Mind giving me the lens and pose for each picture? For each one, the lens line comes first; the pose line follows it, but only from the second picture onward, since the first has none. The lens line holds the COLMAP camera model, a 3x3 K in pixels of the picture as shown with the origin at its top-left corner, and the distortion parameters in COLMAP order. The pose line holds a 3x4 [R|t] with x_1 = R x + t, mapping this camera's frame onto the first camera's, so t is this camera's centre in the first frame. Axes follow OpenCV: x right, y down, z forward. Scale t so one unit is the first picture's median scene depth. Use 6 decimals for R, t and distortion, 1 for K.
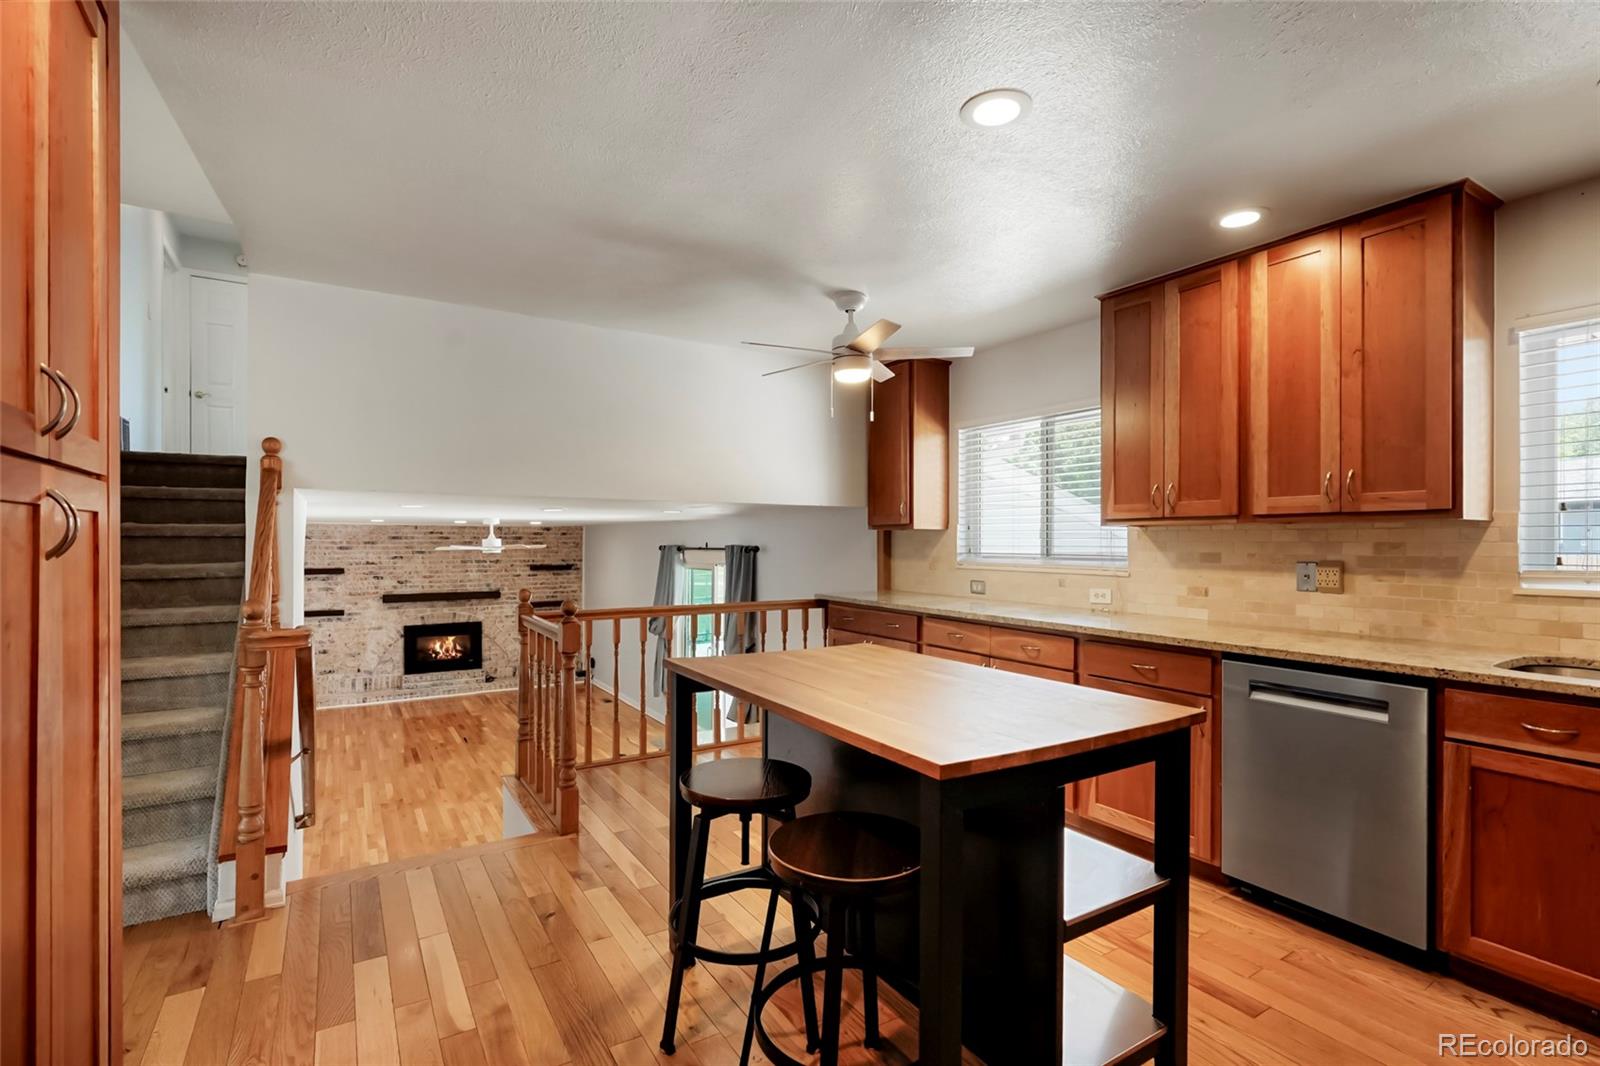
lens RADIAL K [[723.1, 0, 772.3], [0, 723.1, 550.8], [0, 0, 1]] dist [-0.005786, -0.000510]
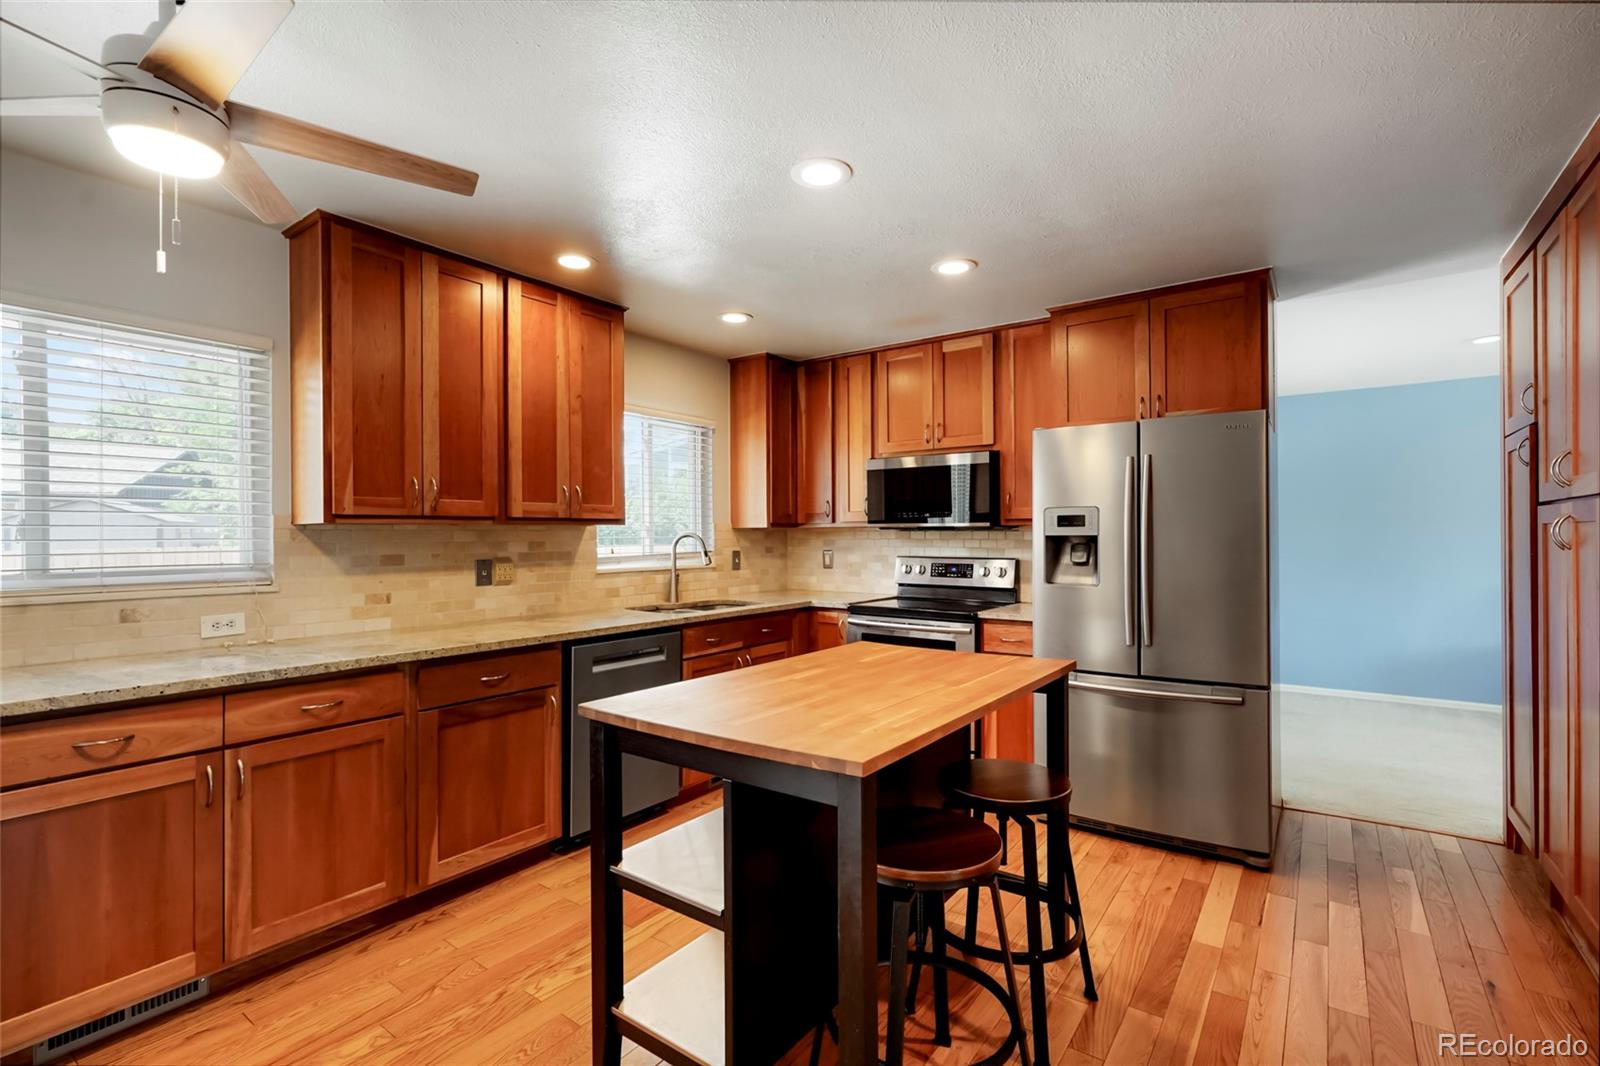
lens RADIAL K [[723.1, 0, 813.9], [0, 723.1, 535.0], [0, 0, 1]] dist [-0.005786, -0.000510]
pose [[-0.408049, 0.000878, 0.912960, -0.517636], [0.017036, 0.999833, 0.006652, -0.022408], [-0.912801, 0.018268, -0.407996, 1.035169]]
